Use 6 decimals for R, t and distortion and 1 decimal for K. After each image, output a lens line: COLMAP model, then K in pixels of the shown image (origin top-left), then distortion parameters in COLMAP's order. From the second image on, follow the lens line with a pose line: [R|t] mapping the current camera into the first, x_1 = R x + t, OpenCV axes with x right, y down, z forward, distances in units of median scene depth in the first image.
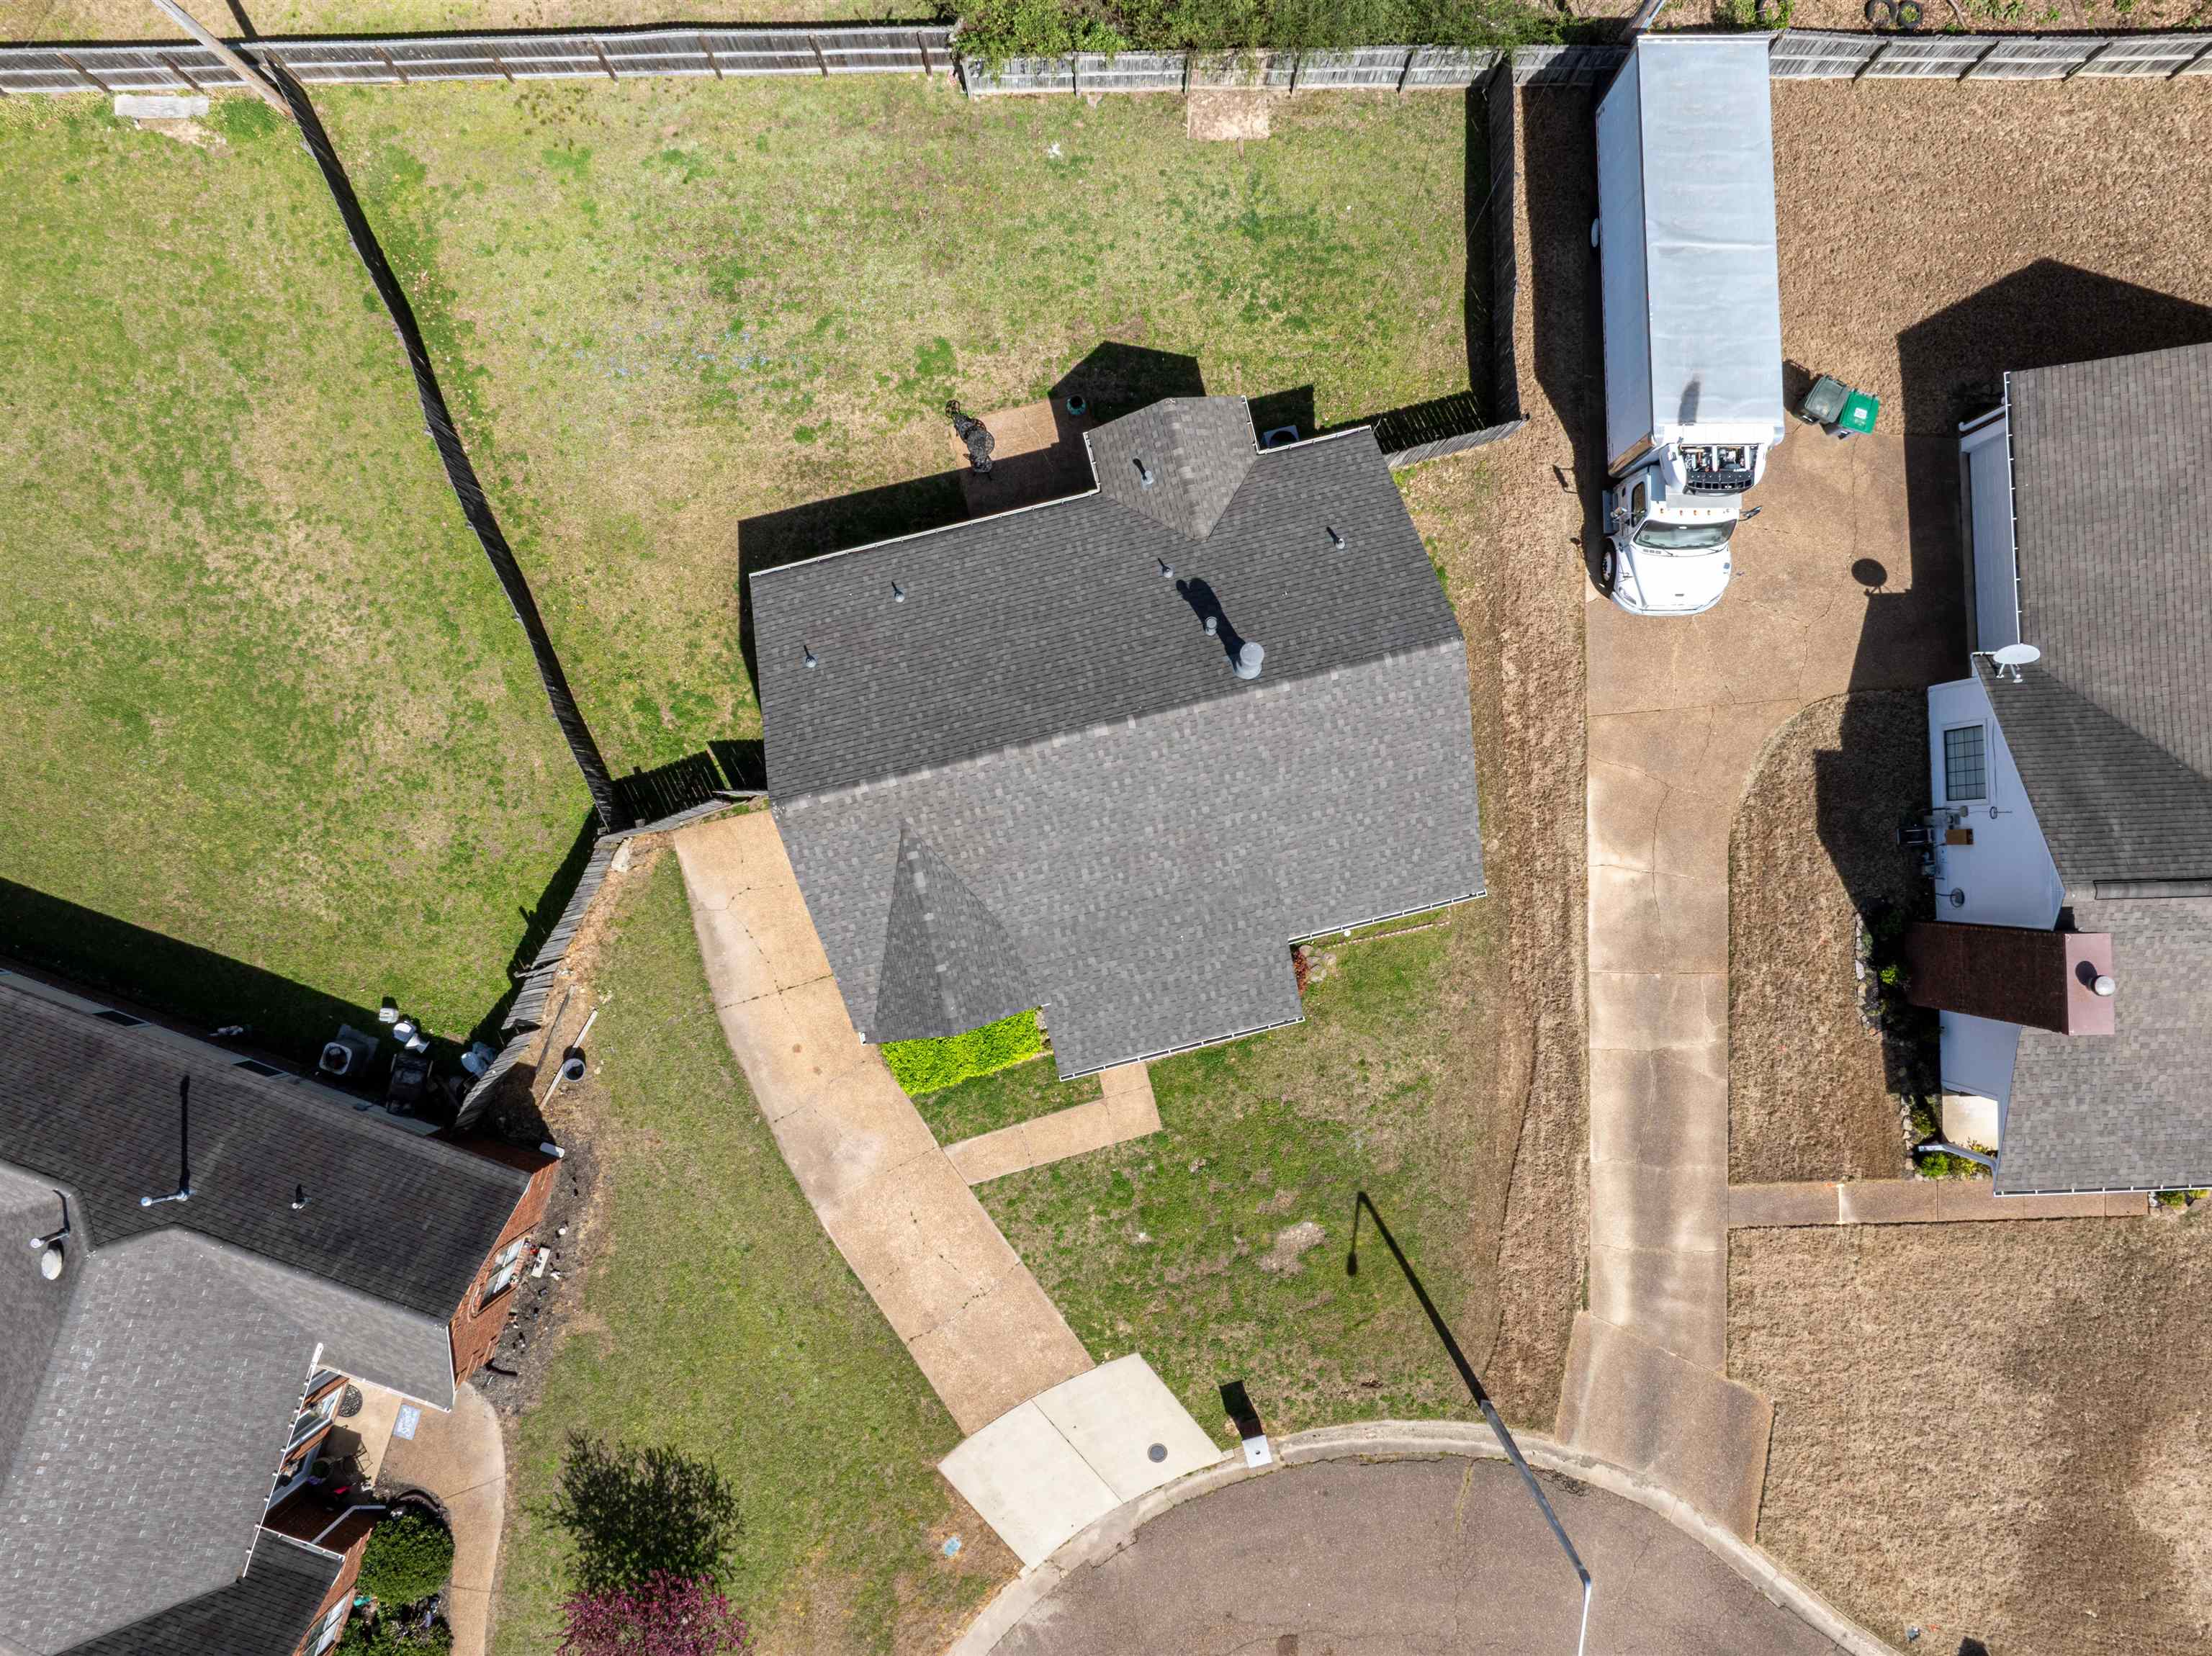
lens RADIAL K [[1571.6, 0, 1118.7], [0, 1571.6, 833.1], [0, 0, 1]] dist [-0.040389, -0.000720]
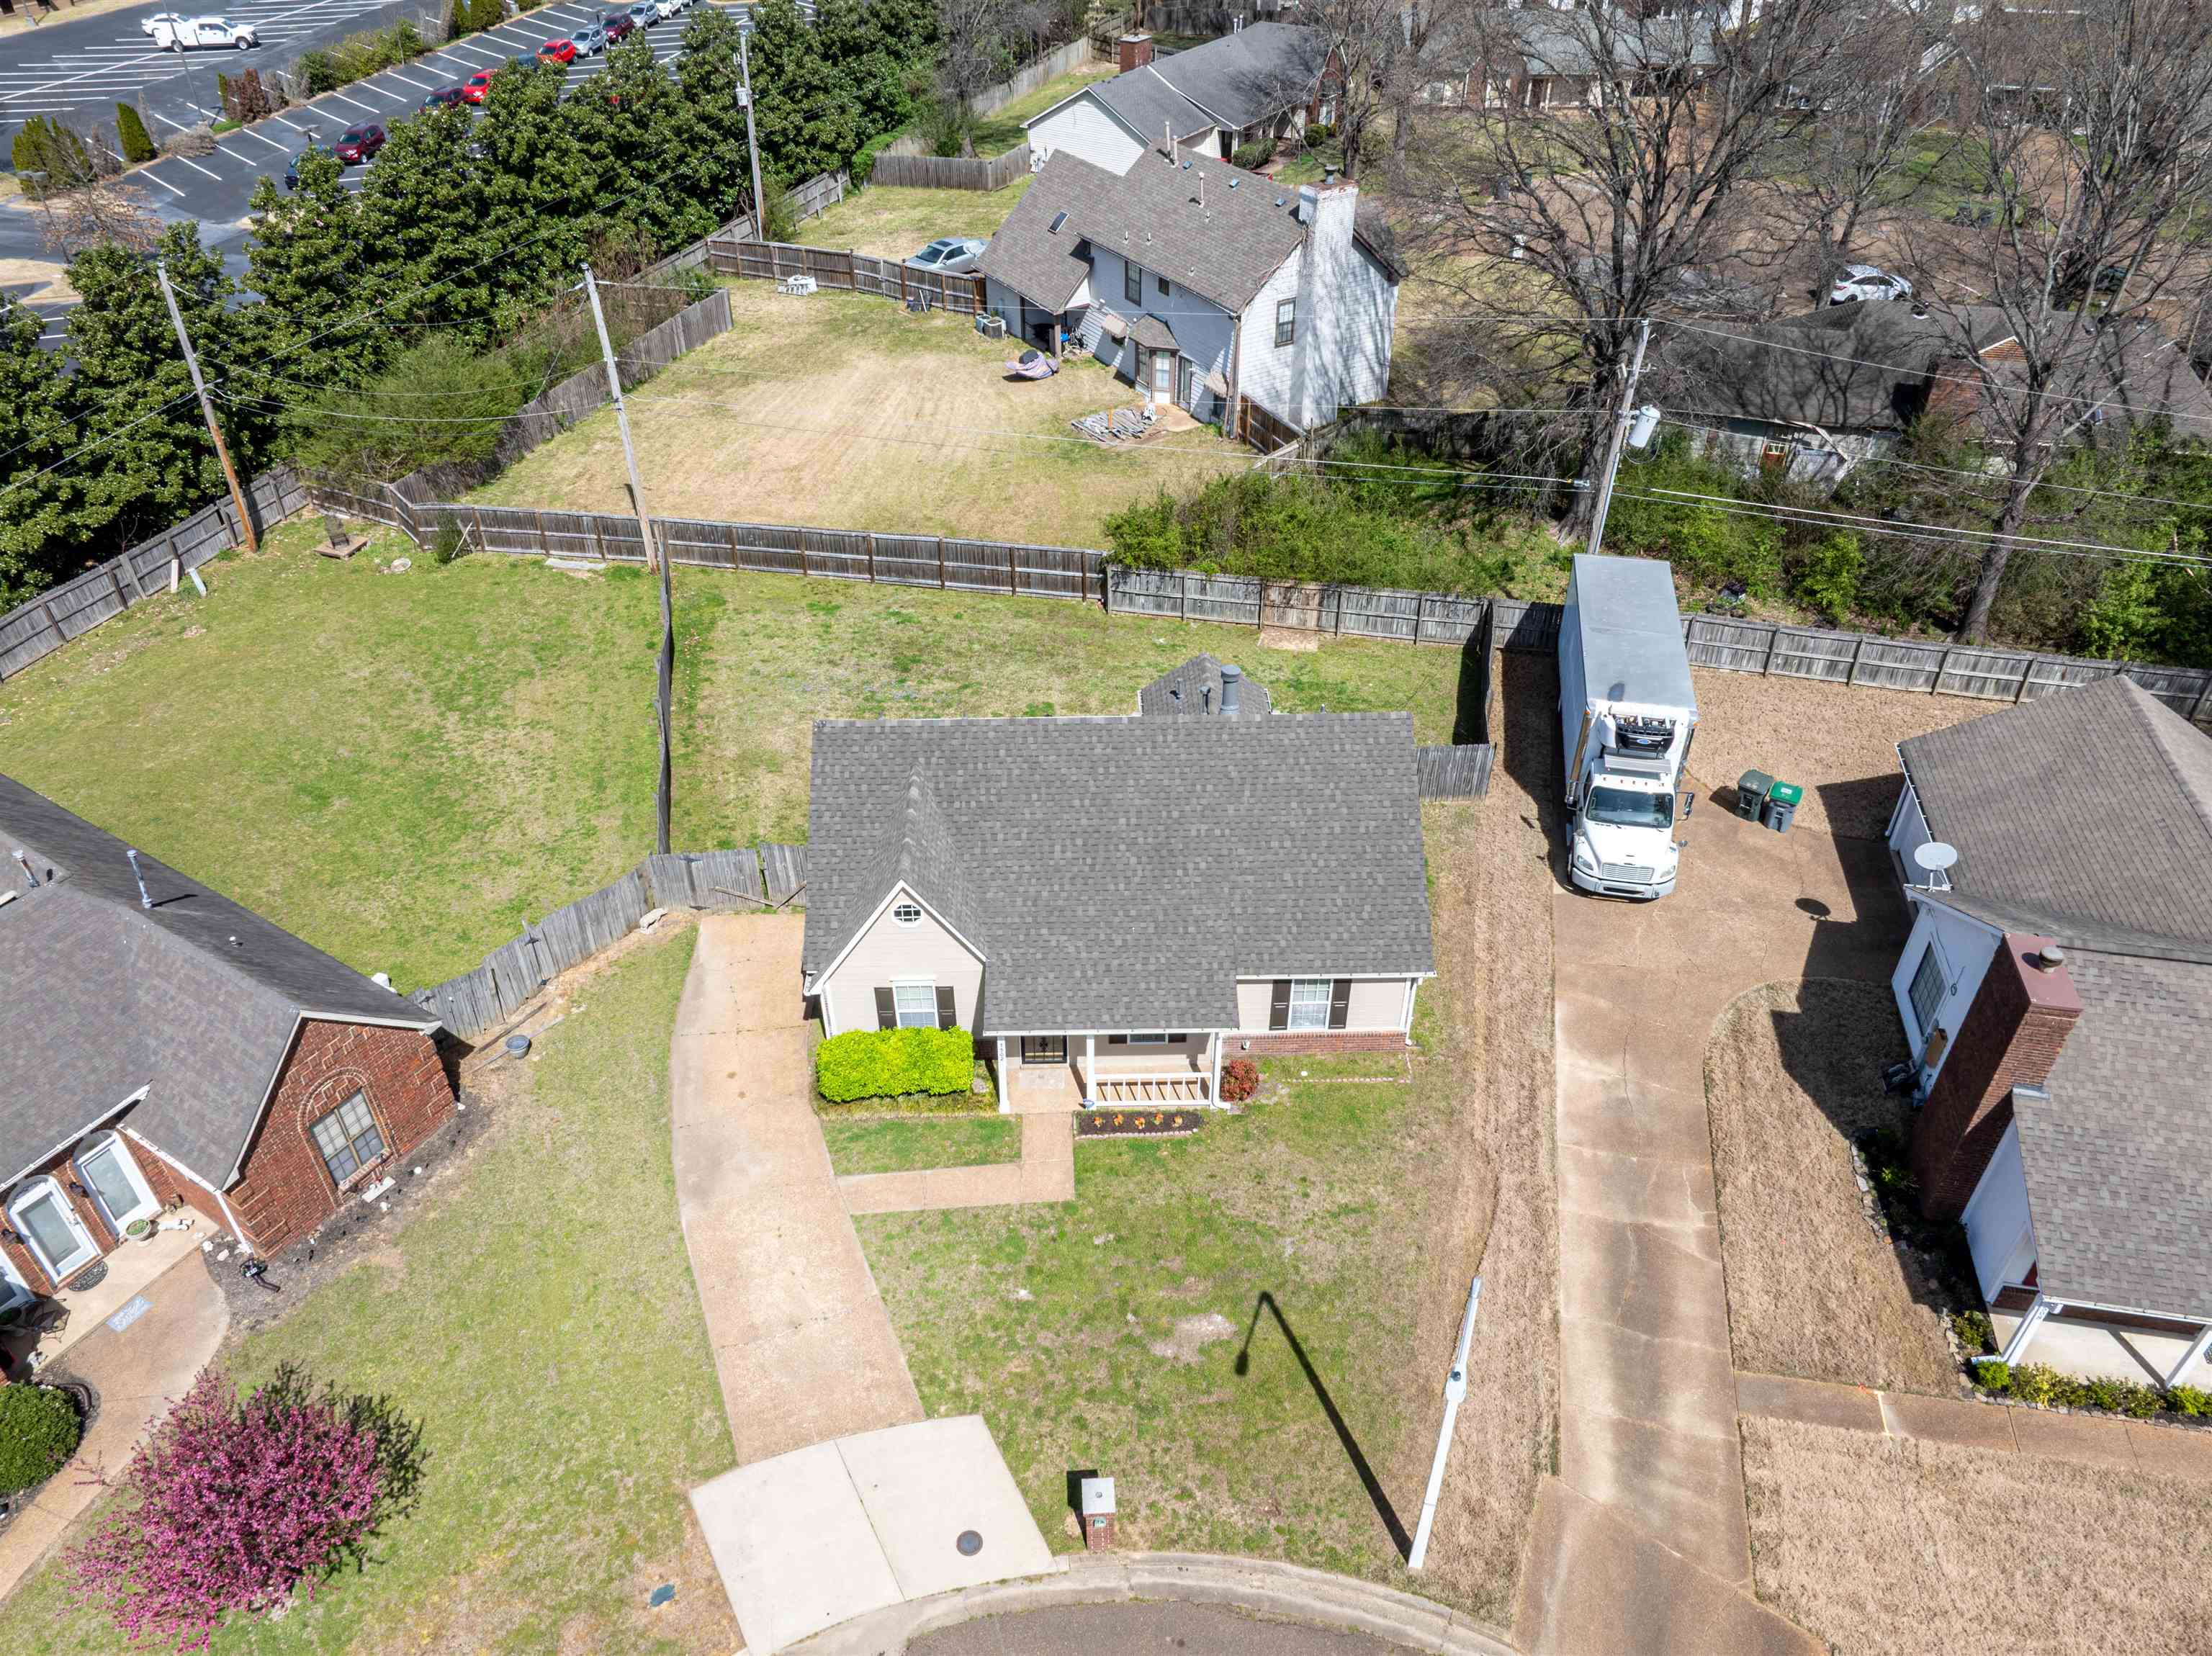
lens RADIAL K [[1595.3, 0, 1110.4], [0, 1595.3, 807.4], [0, 0, 1]] dist [-0.053975, 0.026122]
pose [[0.977430, 0.121061, -0.173133, 0.179519], [-0.211026, 0.598063, -0.773168, 0.758222], [0.009944, 0.792253, 0.610112, 0.261066]]
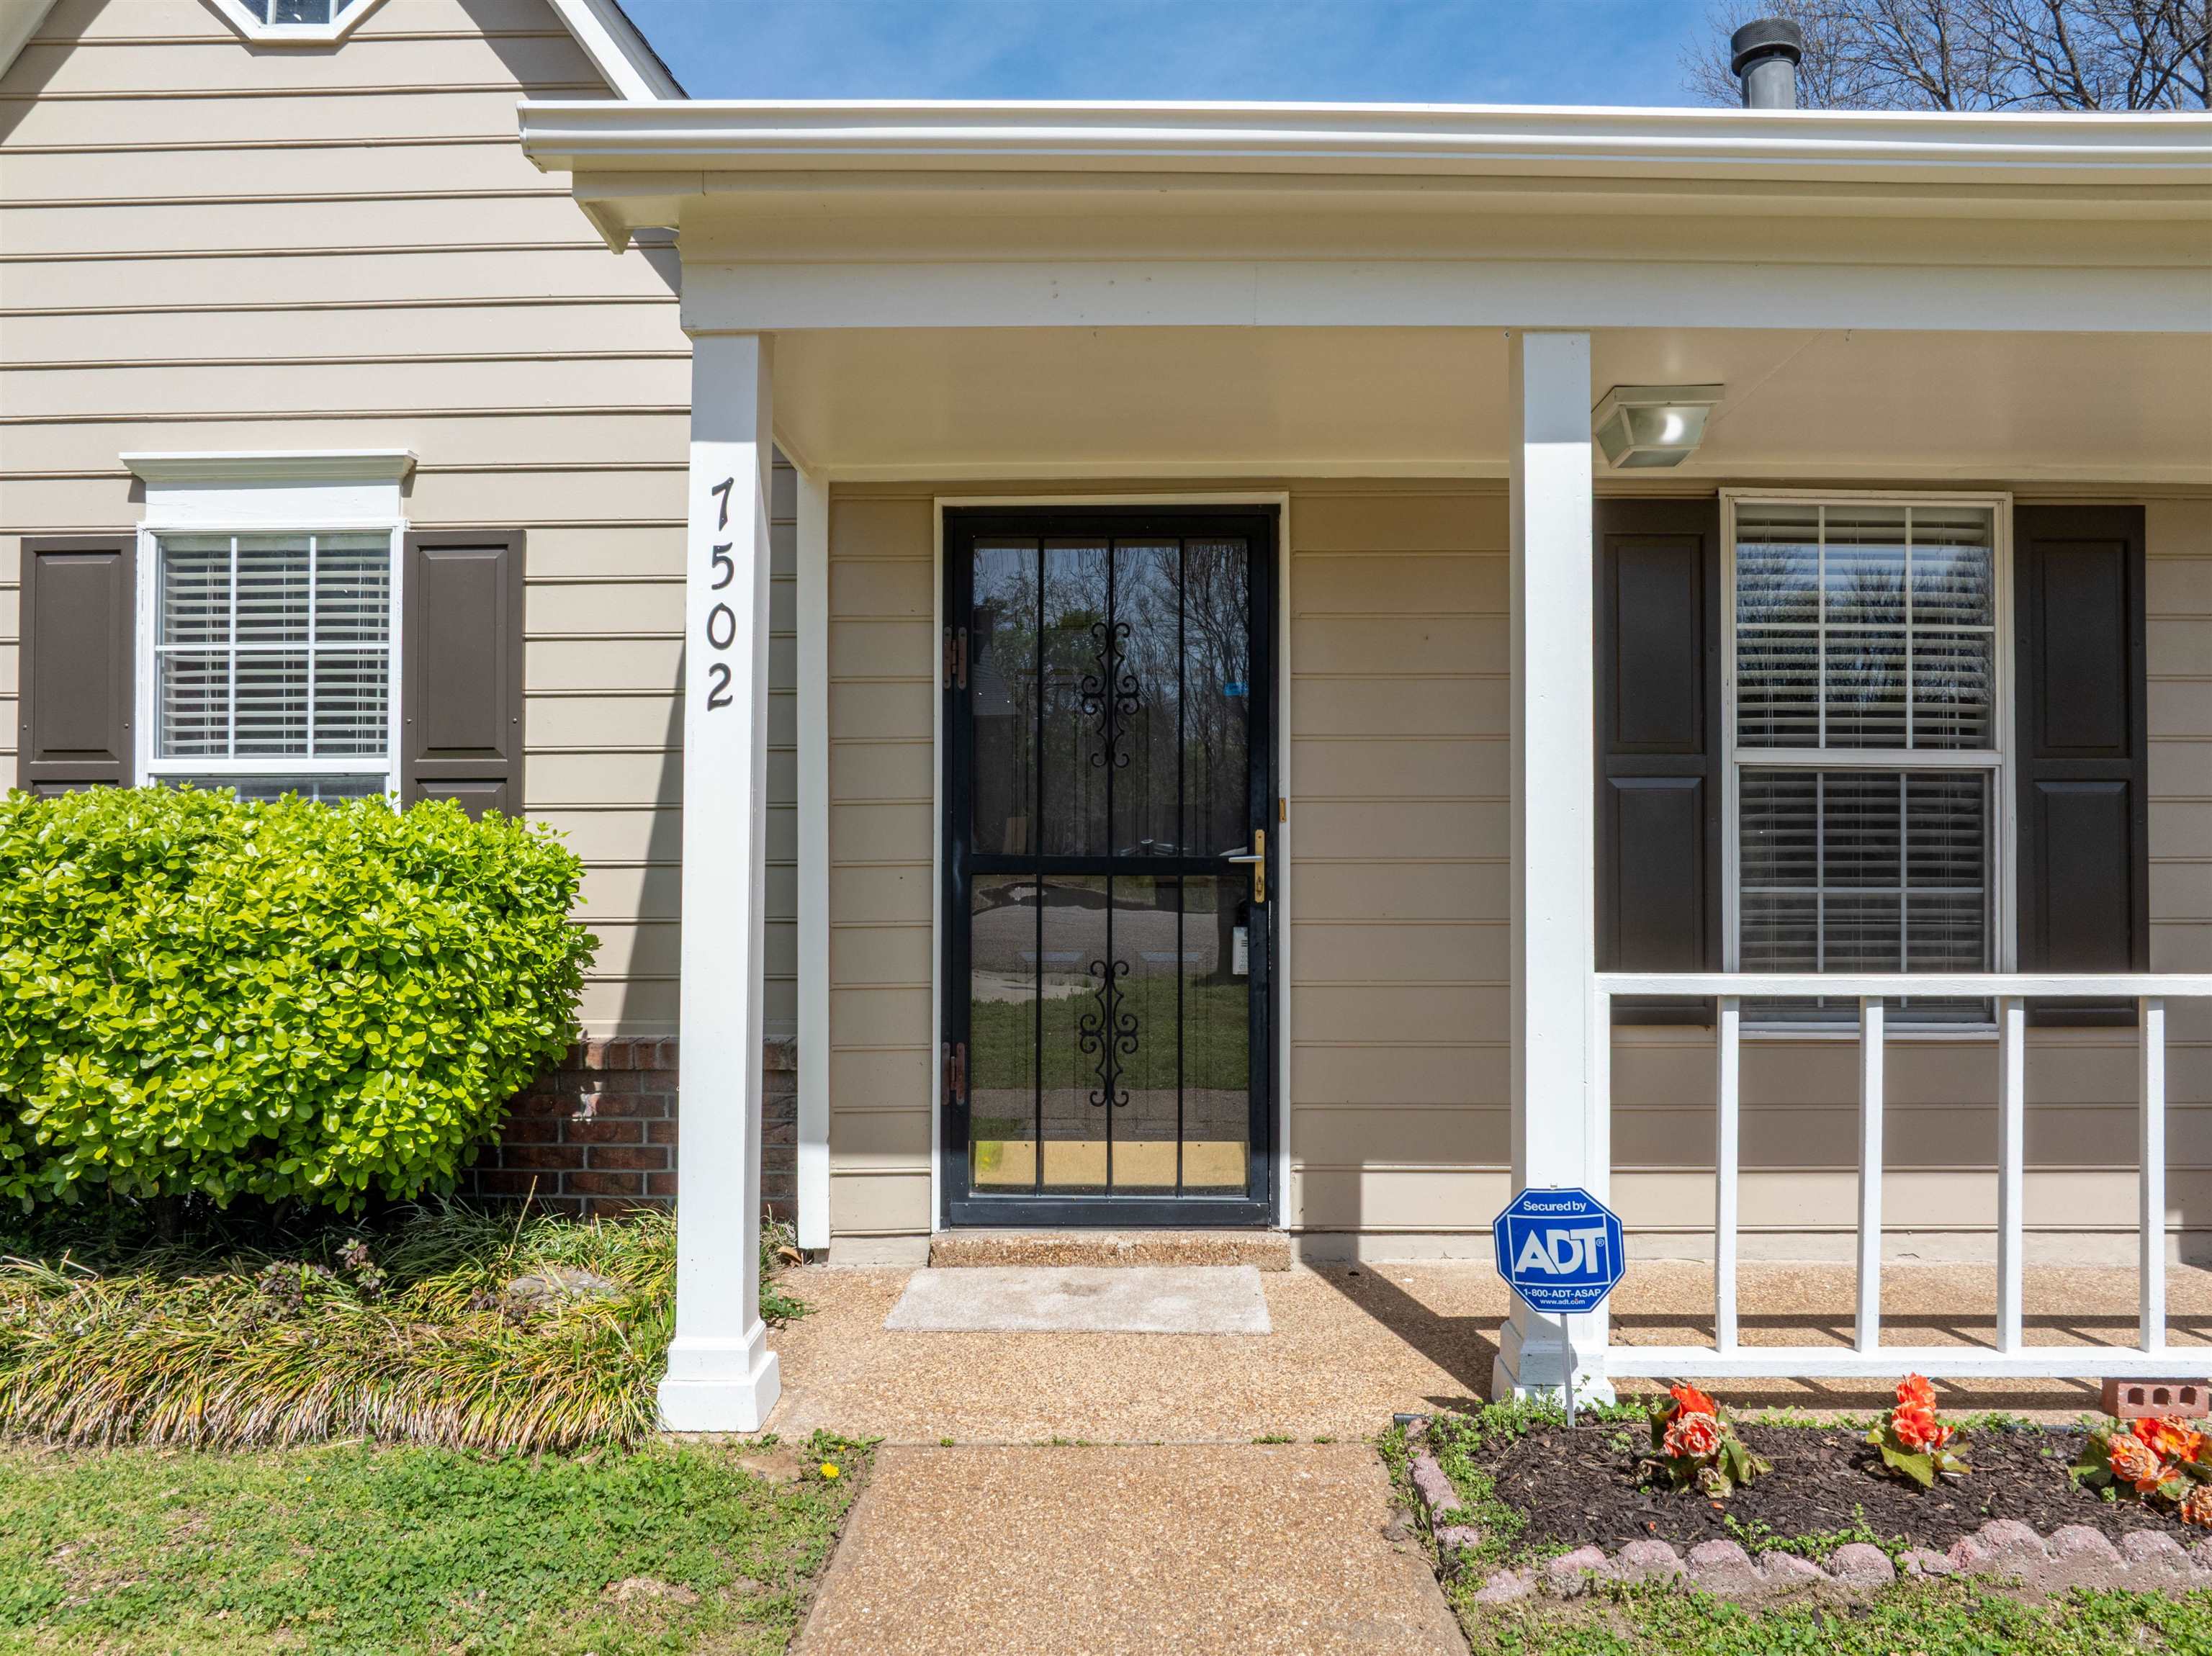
lens RADIAL K [[1571.6, 0, 1118.7], [0, 1571.6, 833.1], [0, 0, 1]] dist [-0.040389, -0.000720]
pose [[0.968457, -0.011119, -0.248931, 0.020419], [-0.249028, -0.008424, -0.968460, 0.221583], [0.008672, 0.999903, -0.010927, 0.963401]]
